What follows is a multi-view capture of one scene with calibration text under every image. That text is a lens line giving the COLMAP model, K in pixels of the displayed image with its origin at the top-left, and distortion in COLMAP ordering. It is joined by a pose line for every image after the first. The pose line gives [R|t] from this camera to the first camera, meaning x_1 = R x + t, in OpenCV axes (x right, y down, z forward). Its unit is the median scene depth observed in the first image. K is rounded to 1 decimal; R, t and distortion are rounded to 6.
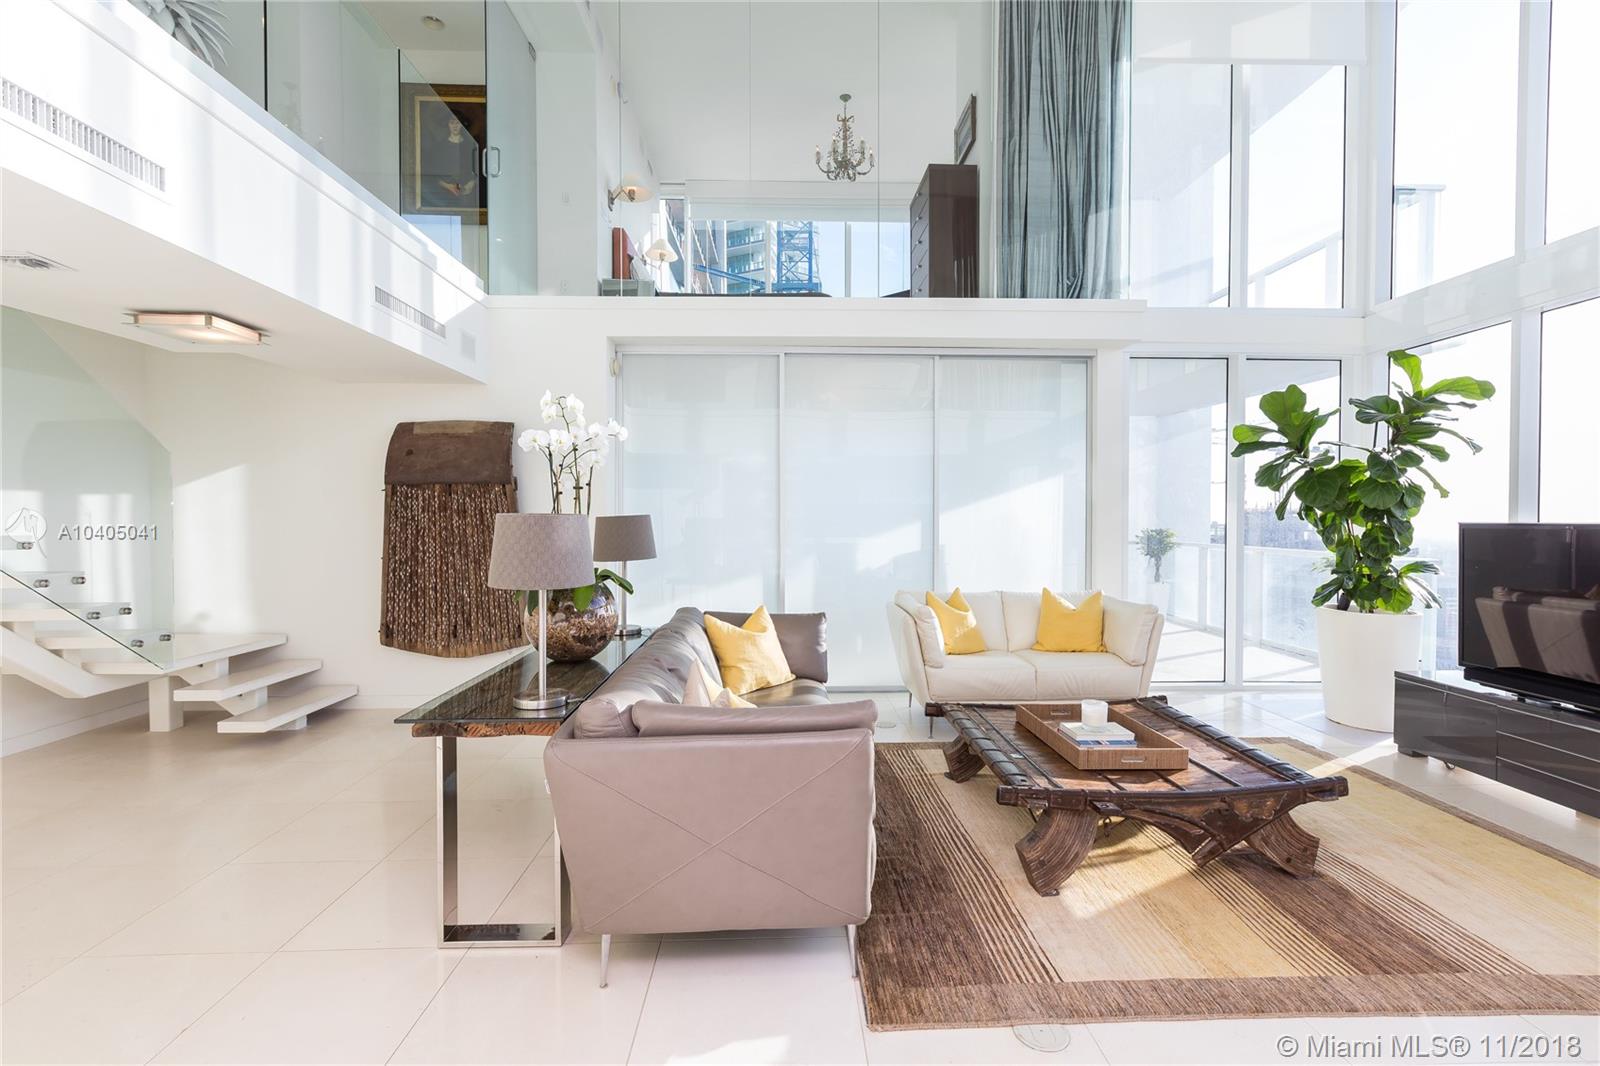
lens RADIAL K [[717.1, 0, 800.0], [0, 717.1, 533.0], [0, 0, 1]] dist [0.001752, 0.000015]
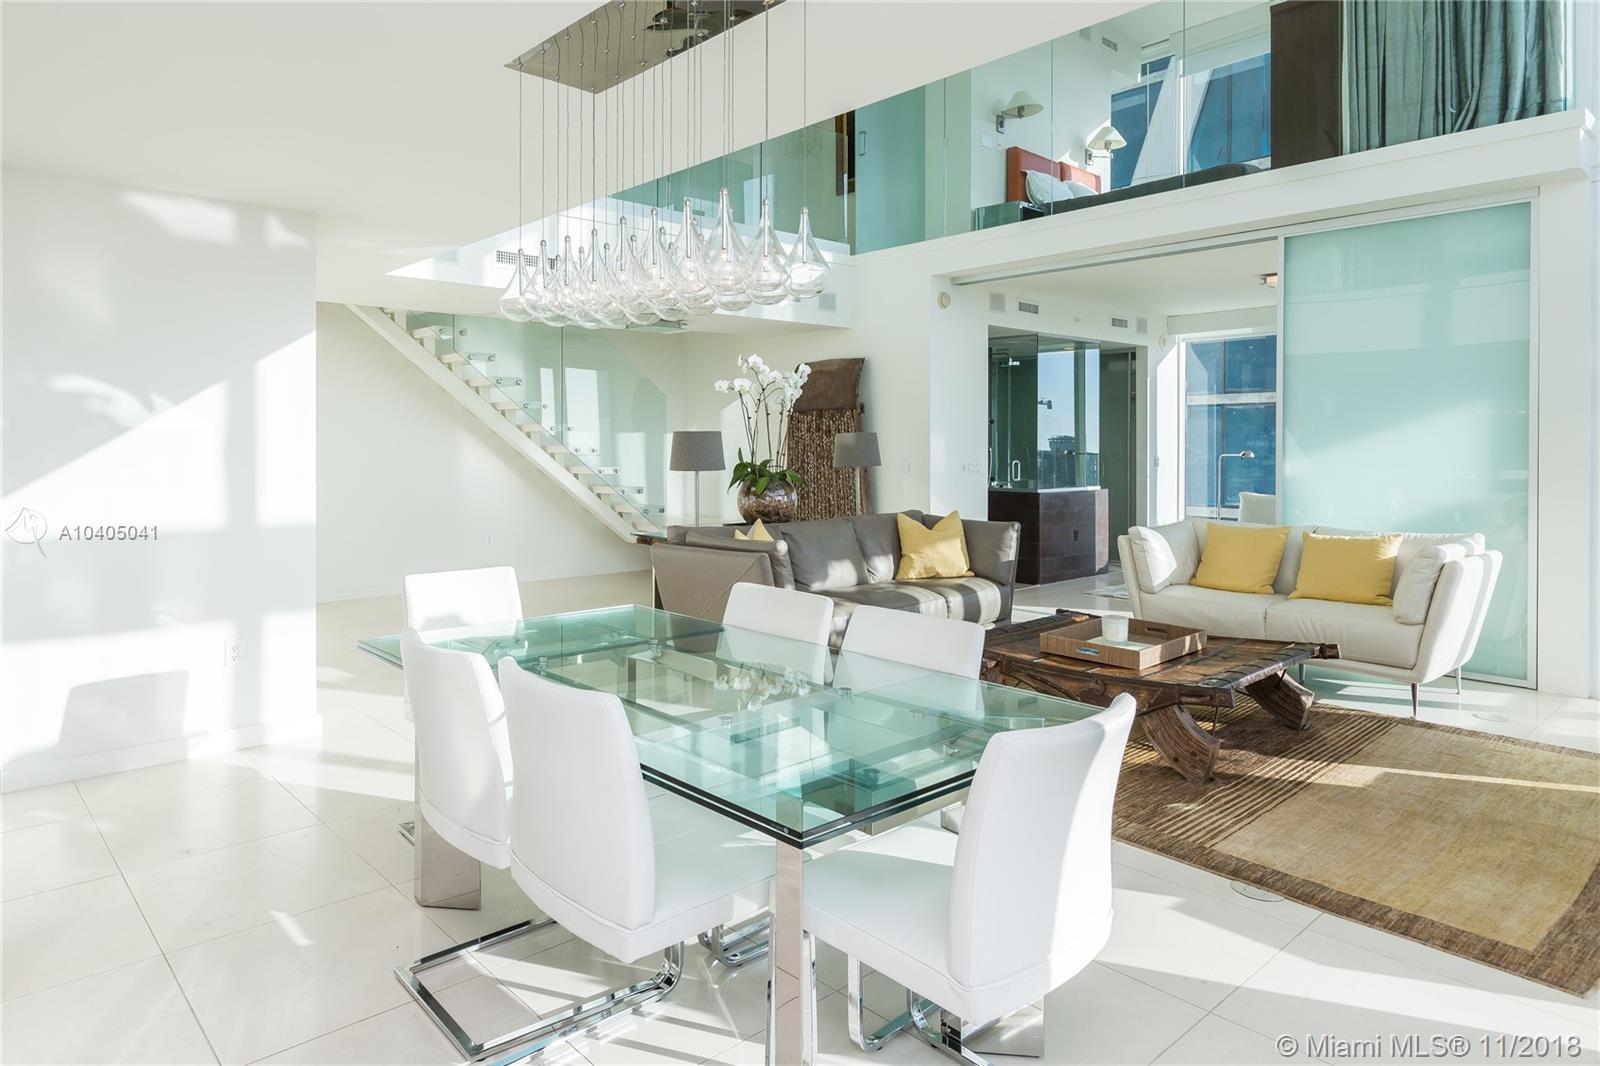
lens RADIAL K [[961.3, 0, 685.7], [0, 961.3, 447.2], [0, 0, 1]] dist [0.005030, -0.009051]
pose [[0.600877, 0.004737, -0.799328, 0.730601], [-0.020250, 0.999752, -0.009298, 0.018074], [0.799085, 0.021773, 0.600823, -0.217381]]
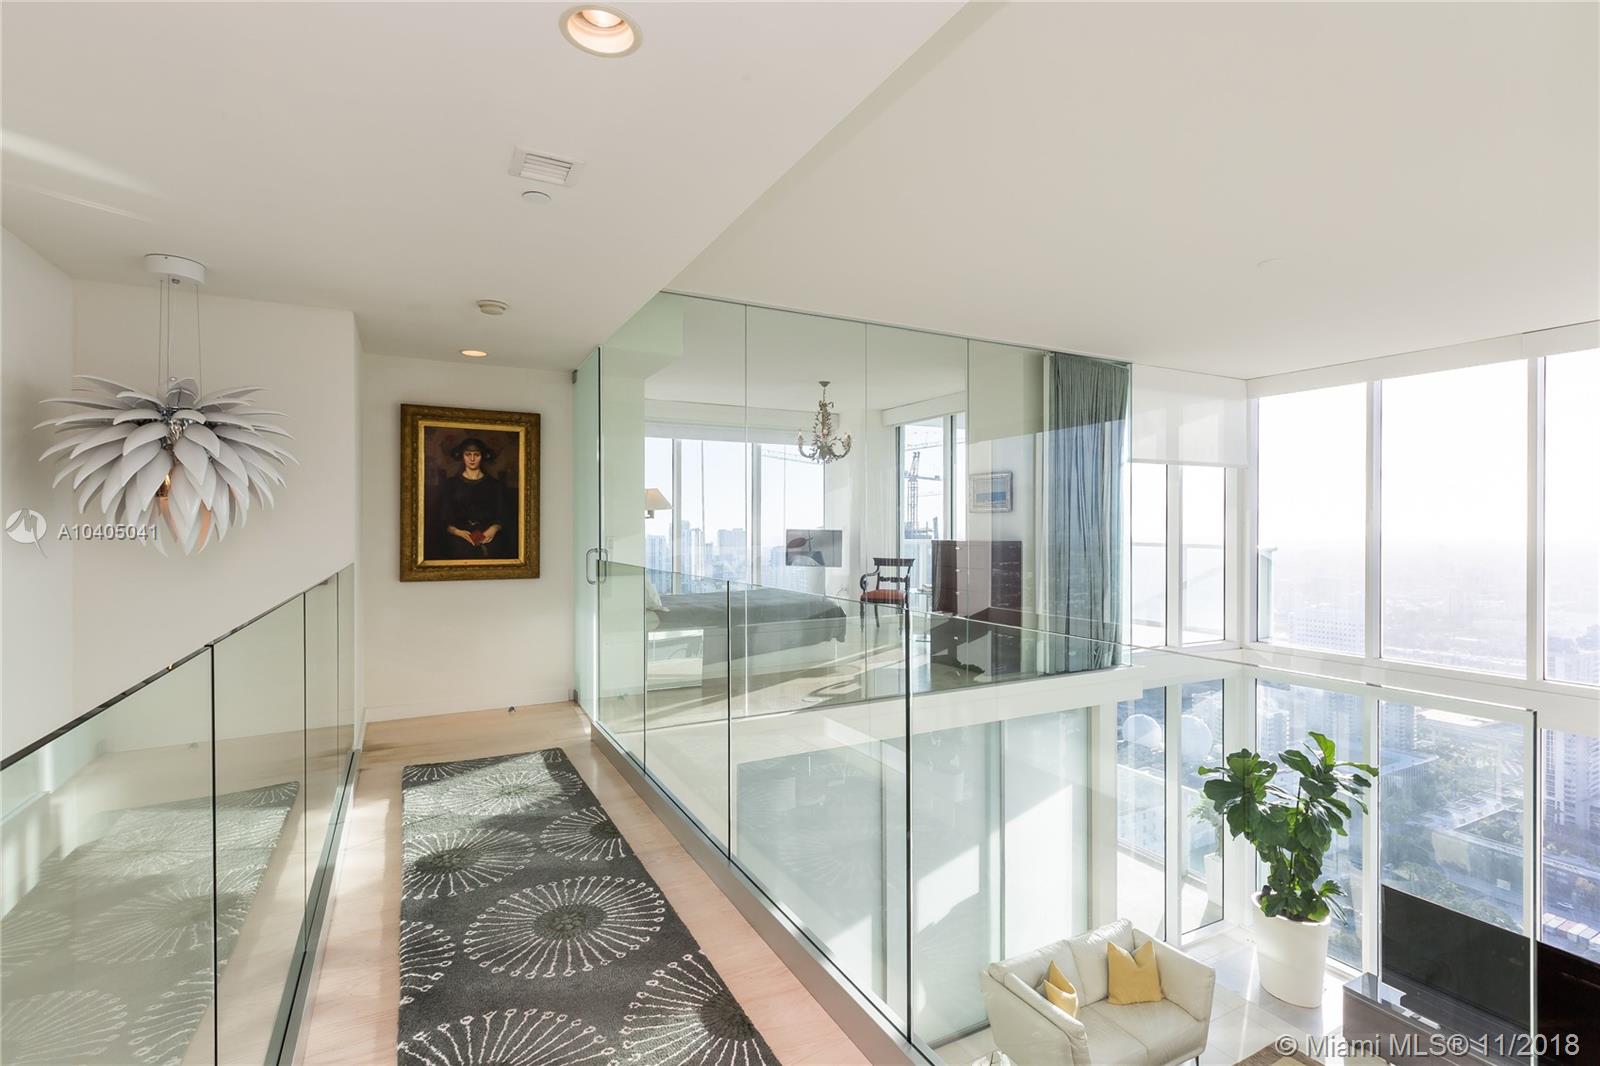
lens RADIAL K [[717.1, 0, 800.0], [0, 717.1, 533.0], [0, 0, 1]] dist [0.001752, 0.000015]
pose [[0.900814, -0.002162, 0.434200, -0.595707], [0.008241, 0.999893, -0.012119, -0.564906], [-0.434127, 0.014495, 0.900735, 0.162917]]
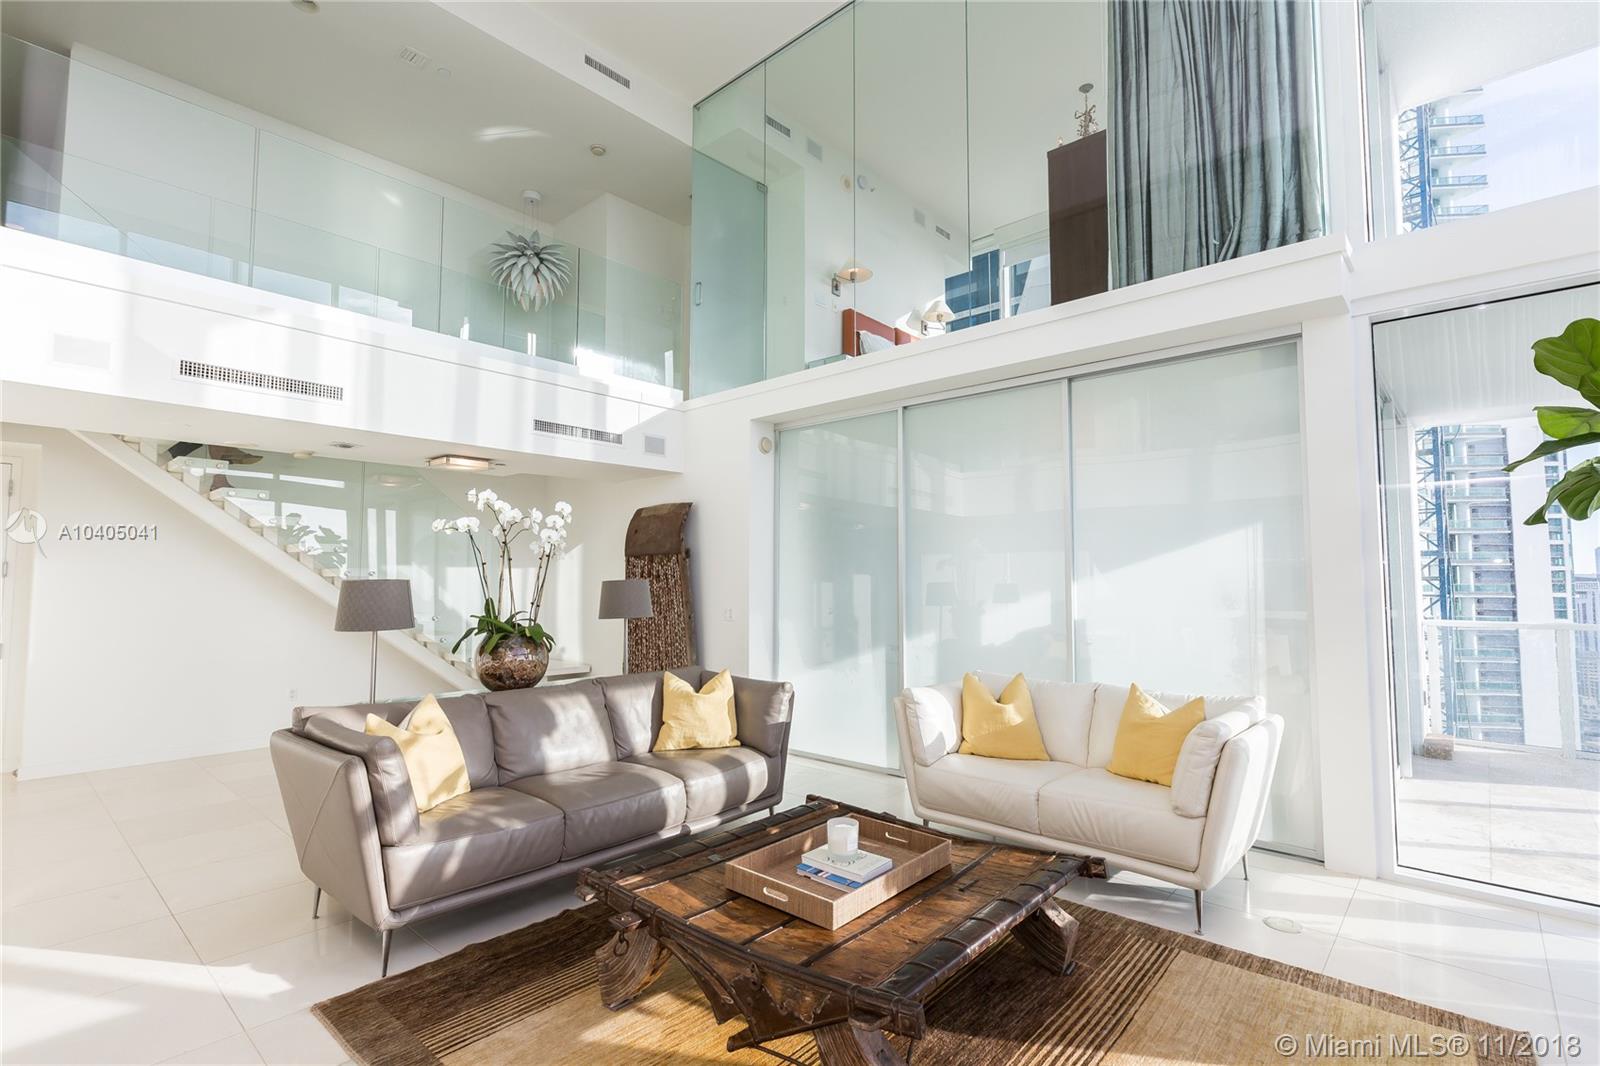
lens RADIAL K [[752.6, 0, 800.0], [0, 752.6, 533.0], [0, 0, 1]] dist [0.002200, 0.000159]
pose [[0.715900, -0.044284, -0.696797, 0.616570], [-0.015933, 0.996691, -0.079713, -0.005734], [0.698021, 0.068168, 0.712826, 0.236949]]
